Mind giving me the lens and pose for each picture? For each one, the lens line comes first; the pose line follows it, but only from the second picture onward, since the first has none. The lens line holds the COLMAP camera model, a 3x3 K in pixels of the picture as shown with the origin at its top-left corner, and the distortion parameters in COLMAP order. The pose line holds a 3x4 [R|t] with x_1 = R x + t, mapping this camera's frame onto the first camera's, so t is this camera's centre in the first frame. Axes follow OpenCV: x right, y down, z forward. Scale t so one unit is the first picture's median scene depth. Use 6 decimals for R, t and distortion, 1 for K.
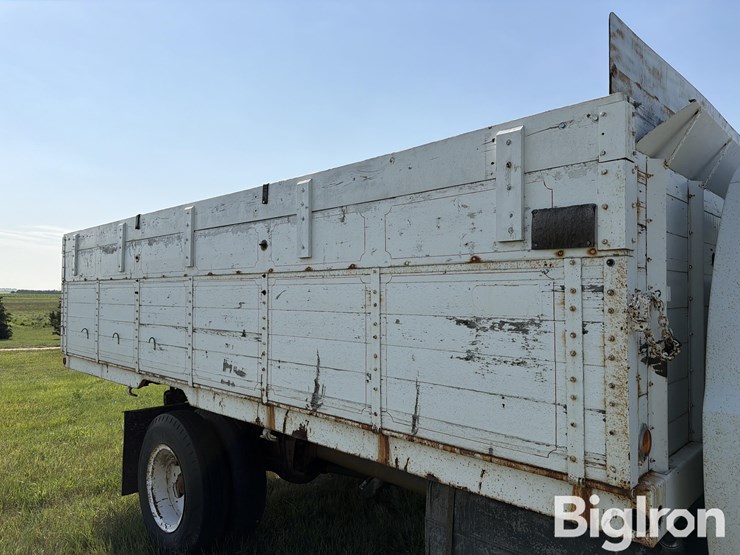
lens RADIAL K [[513.7, 0, 370.0], [0, 513.7, 277.5], [0, 0, 1]] dist [0.176600, -0.336898]
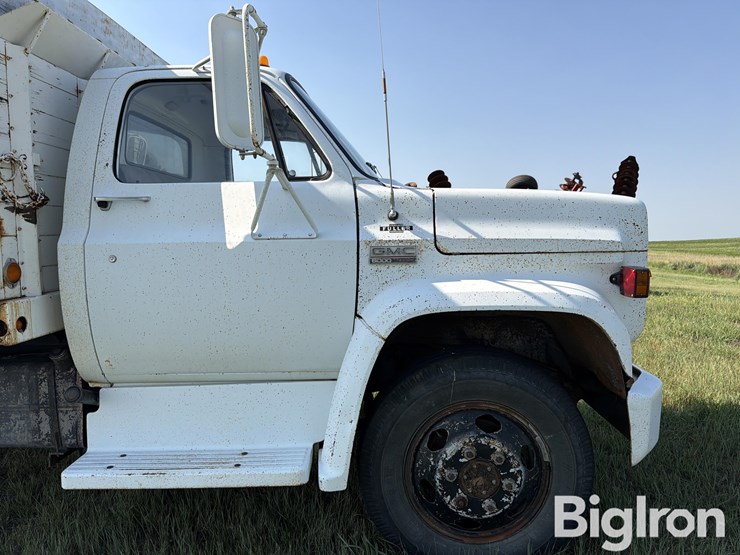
lens RADIAL K [[518.6, 0, 367.2], [0, 518.6, 277.2], [0, 0, 1]] dist [0.052003, -0.055256]
pose [[0.733552, -0.066398, 0.676382, 0.172352], [-0.010244, 0.994023, 0.108690, 0.104250], [-0.679556, -0.086658, 0.728488, -0.302296]]
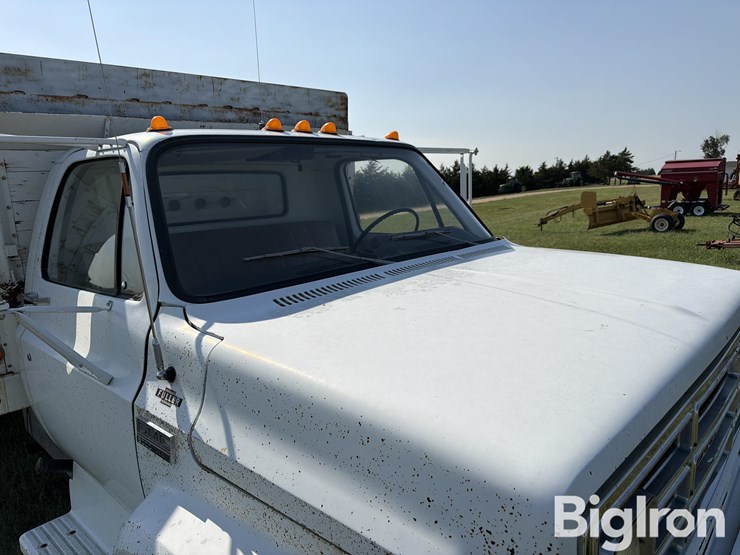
lens RADIAL K [[533.1, 0, 370.0], [0, 533.1, 277.5], [0, 0, 1]] dist [-0.003087, -0.000233]
pose [[0.999011, -0.044074, 0.005863, 0.925205], [0.041864, 0.976835, 0.209857, -0.094913], [-0.014976, -0.209404, 0.977714, -0.238272]]
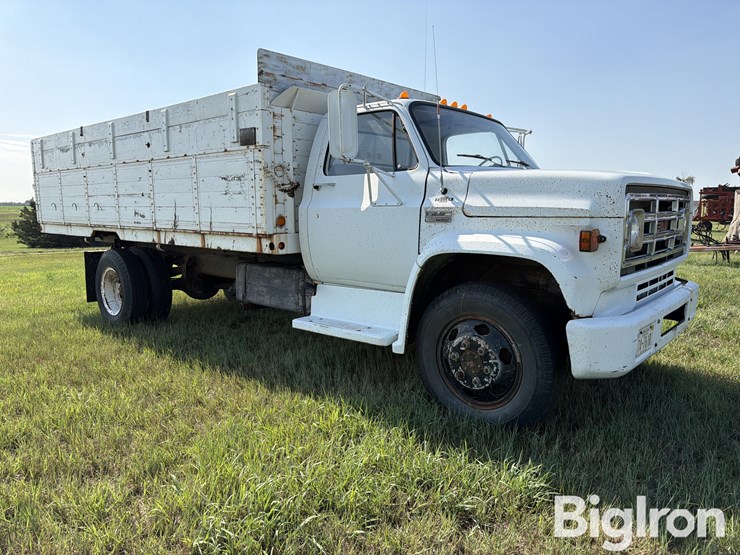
lens RADIAL K [[516.7, 0, 367.2], [0, 516.7, 278.4], [0, 0, 1]] dist [0.121859, -0.180025]
pose [[0.998899, -0.007582, 0.046302, 0.493487], [-0.000300, 0.985804, 0.167899, 0.093203], [-0.046918, -0.167728, 0.984716, -0.982182]]
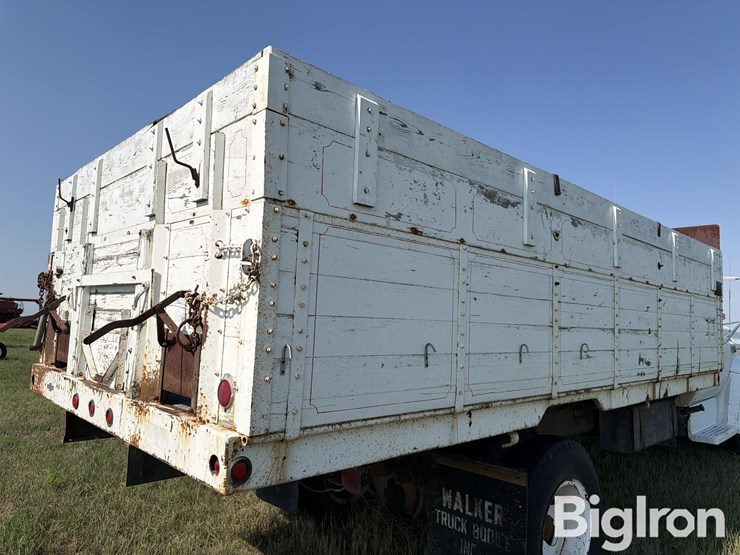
lens RADIAL K [[516.7, 0, 367.2], [0, 516.7, 278.4], [0, 0, 1]] dist [0.121859, -0.180025]
pose [[0.031690, 0.080091, 0.996284, -1.648073], [-0.069088, 0.994576, -0.077756, 0.134563], [-0.997107, -0.066367, 0.037052, 1.747731]]
